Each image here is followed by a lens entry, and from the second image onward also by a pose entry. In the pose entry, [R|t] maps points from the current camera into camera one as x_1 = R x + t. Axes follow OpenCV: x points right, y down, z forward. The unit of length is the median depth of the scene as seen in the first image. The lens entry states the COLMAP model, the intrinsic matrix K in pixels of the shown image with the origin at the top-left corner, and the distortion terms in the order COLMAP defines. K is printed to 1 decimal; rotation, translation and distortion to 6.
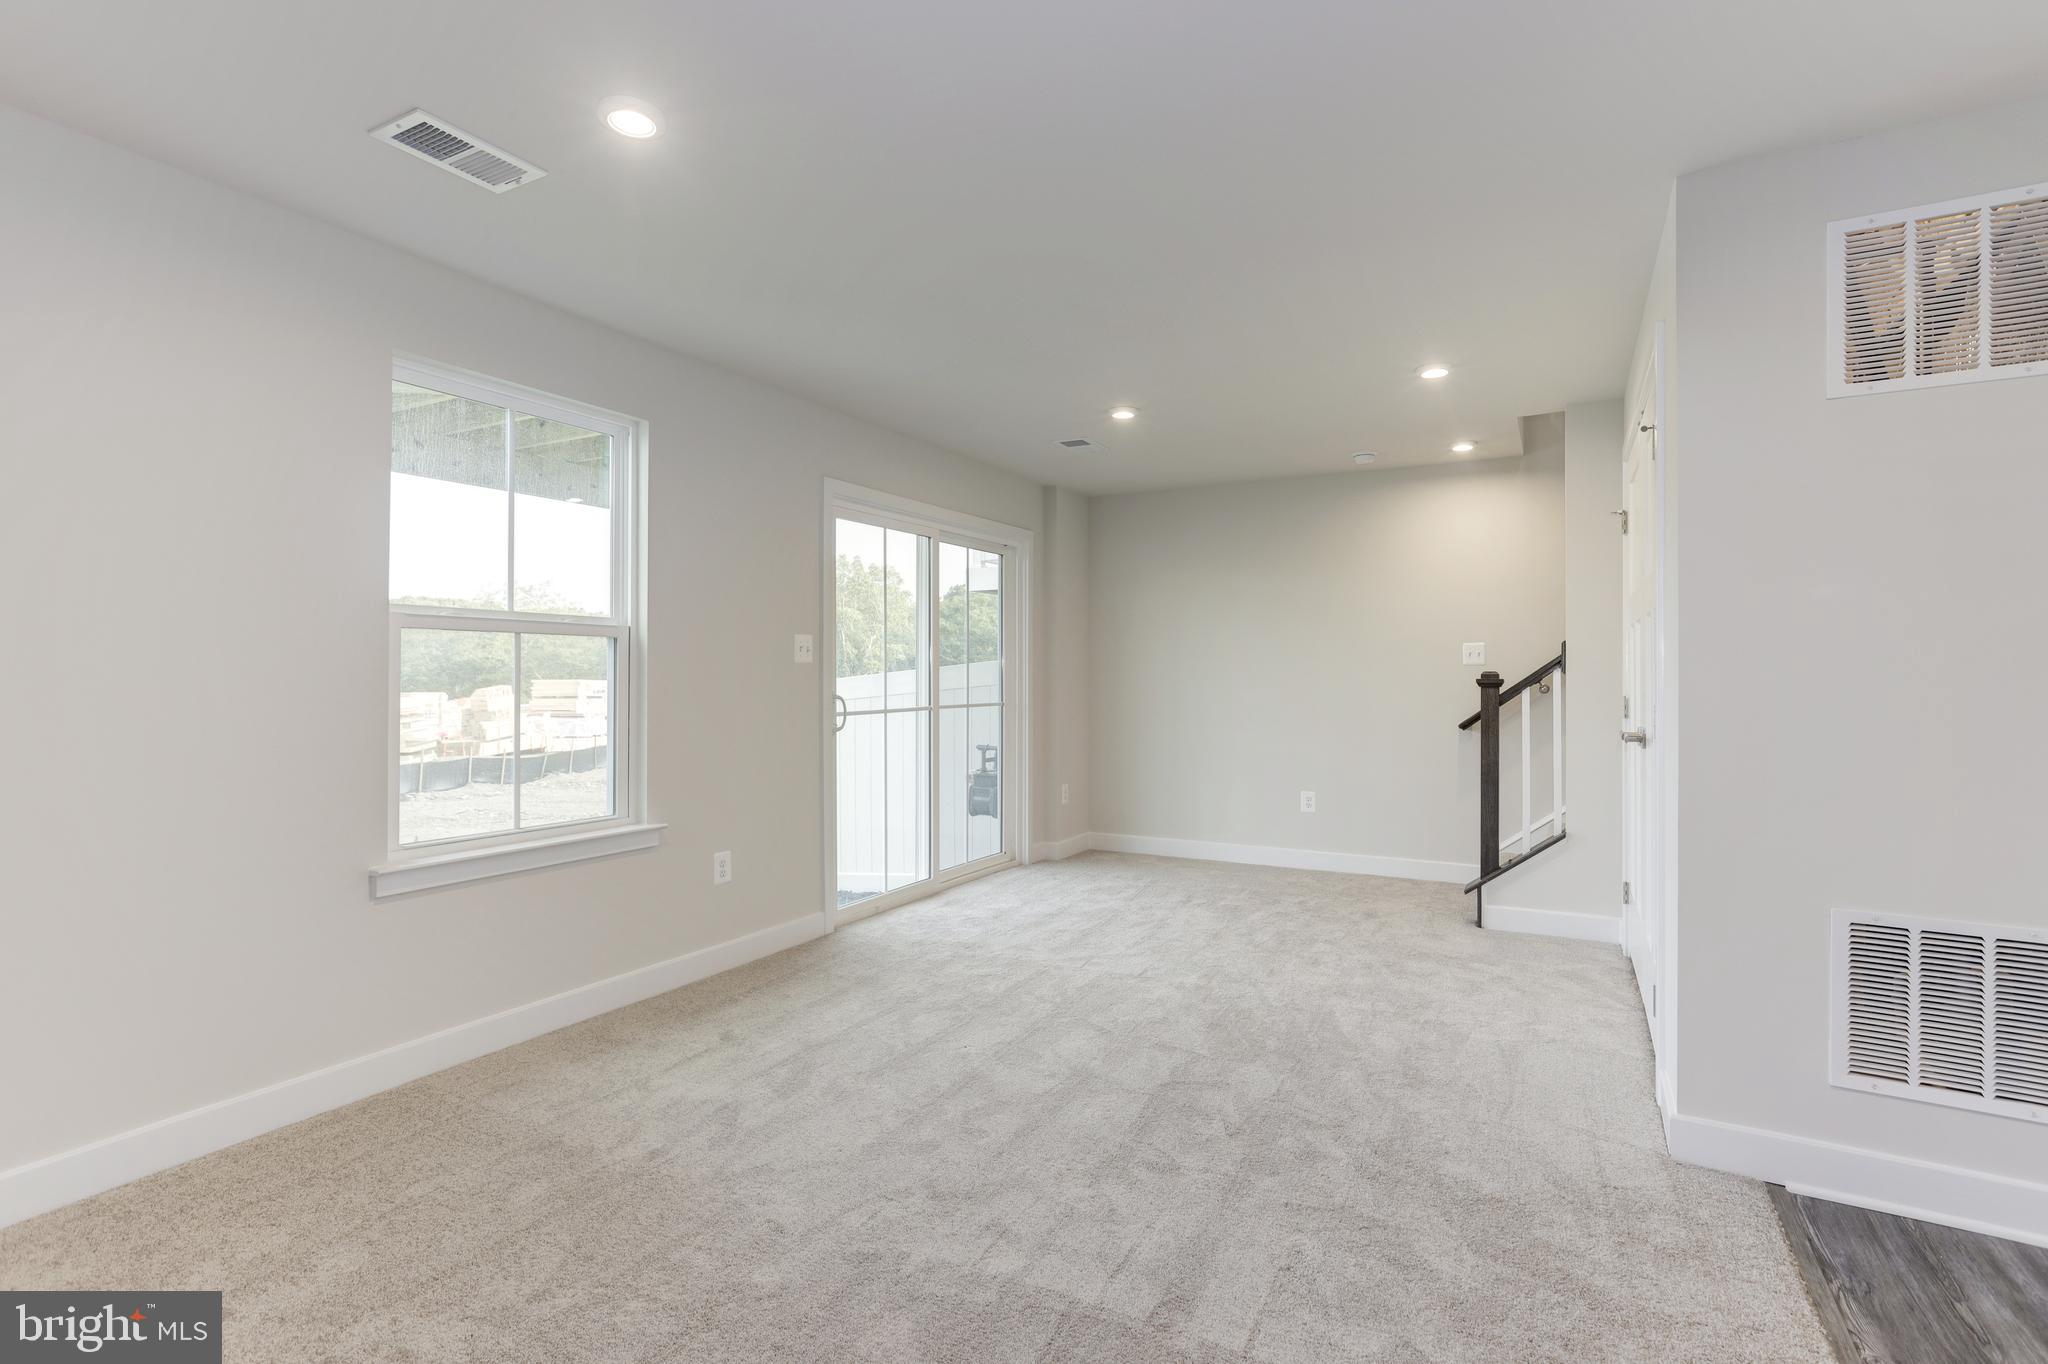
lens RADIAL K [[983.7, 0, 1034.6], [0, 983.7, 685.7], [0, 0, 1]] dist [-0.044355, 0.028822]
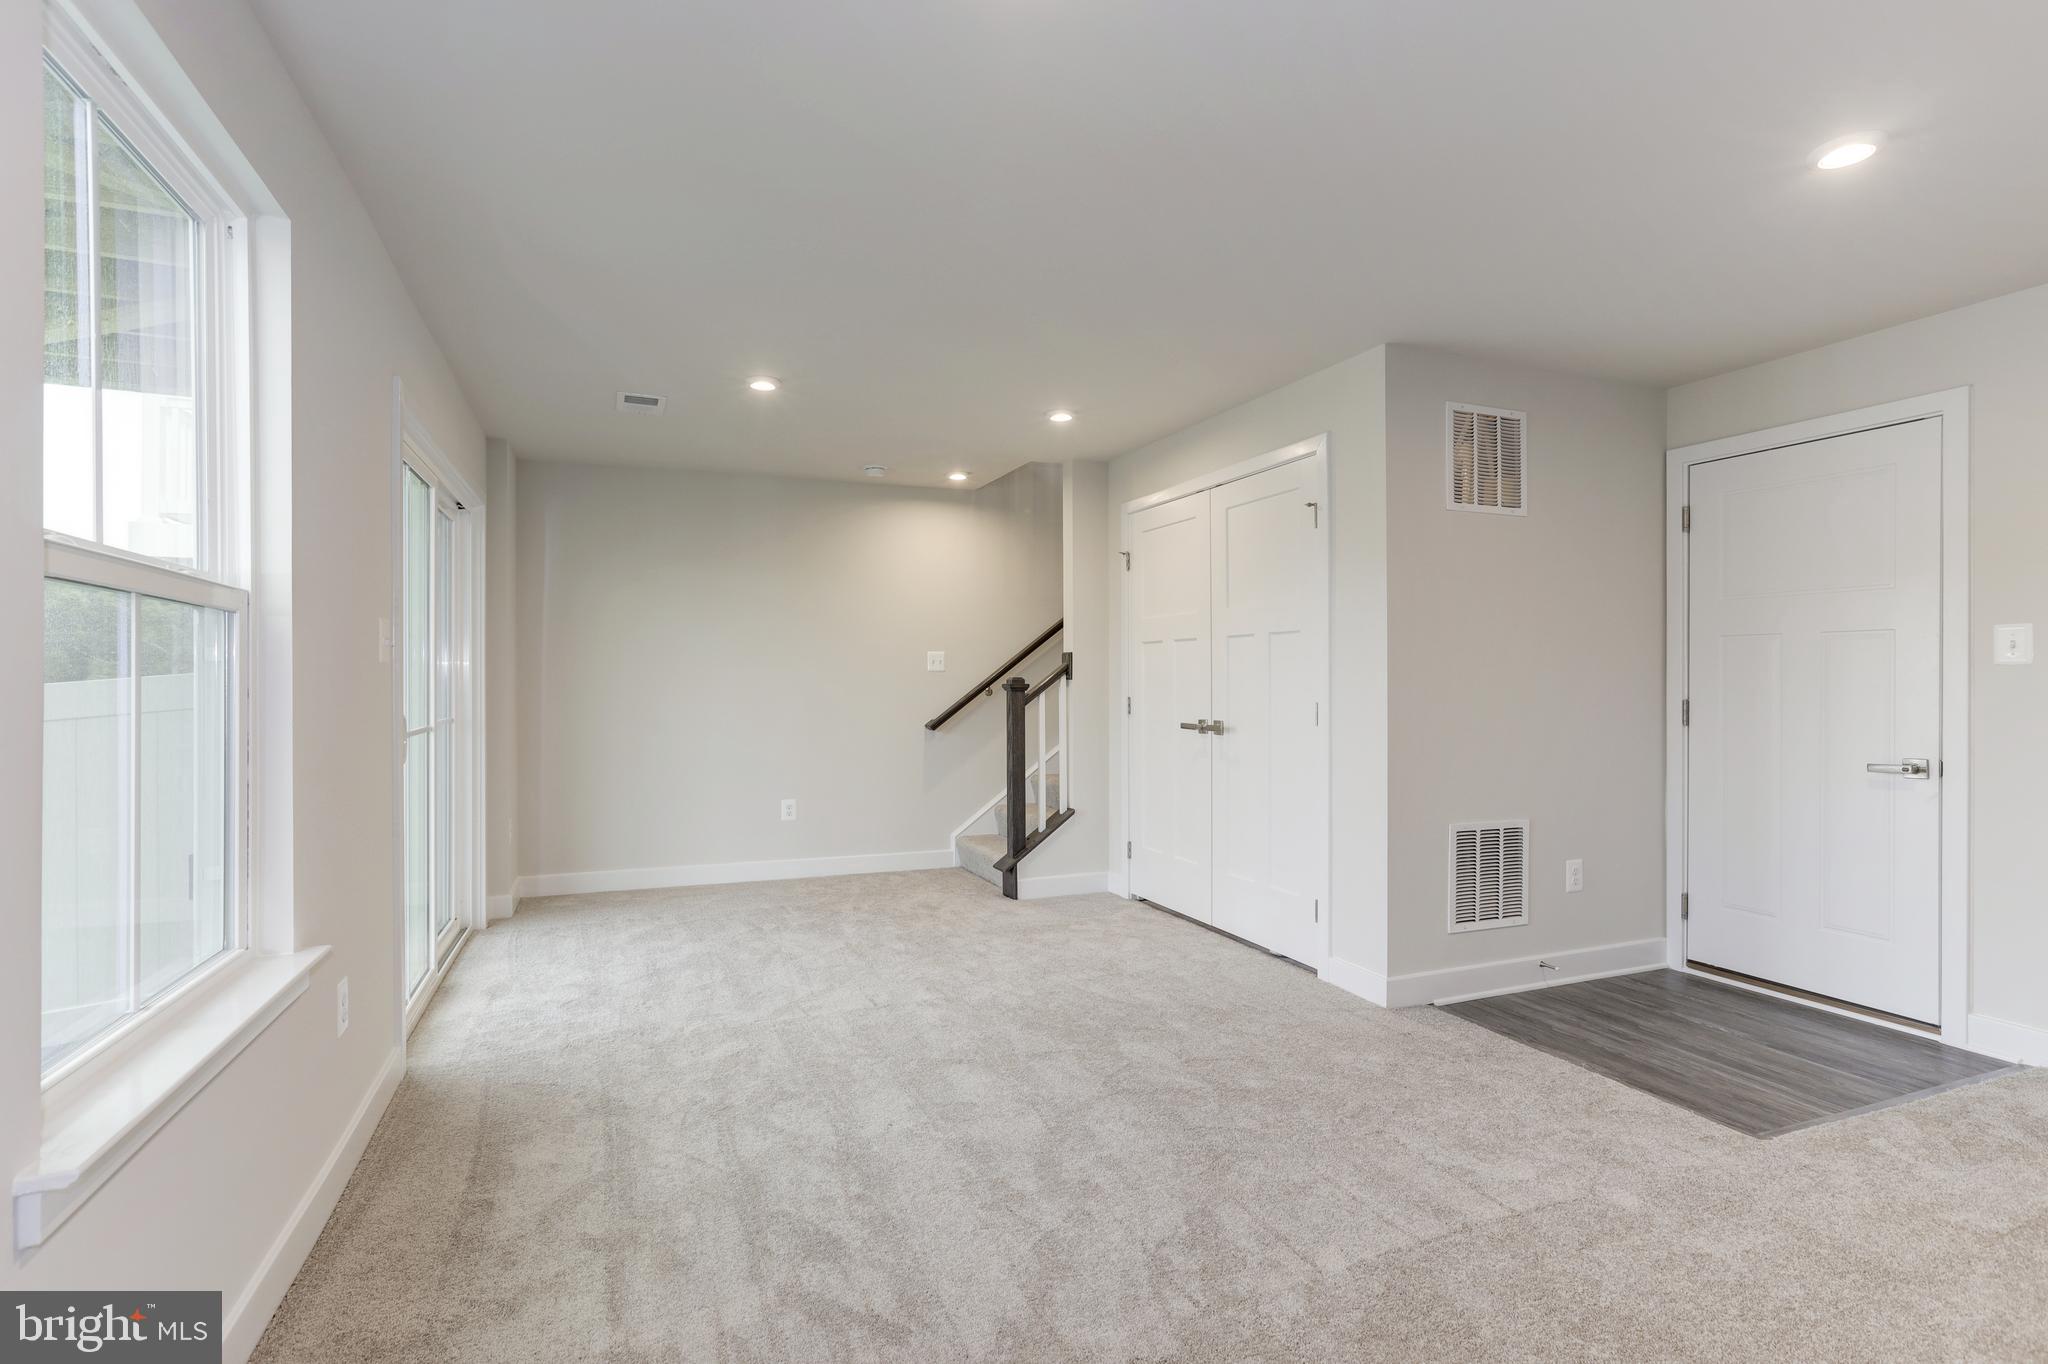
lens RADIAL K [[983.7, 0, 1034.6], [0, 983.7, 685.7], [0, 0, 1]] dist [-0.044355, 0.028822]
pose [[0.621534, -0.002258, 0.783384, -0.504895], [0.007193, 0.999970, -0.002825, -0.001341], [-0.783354, 0.007391, 0.621532, 0.301315]]
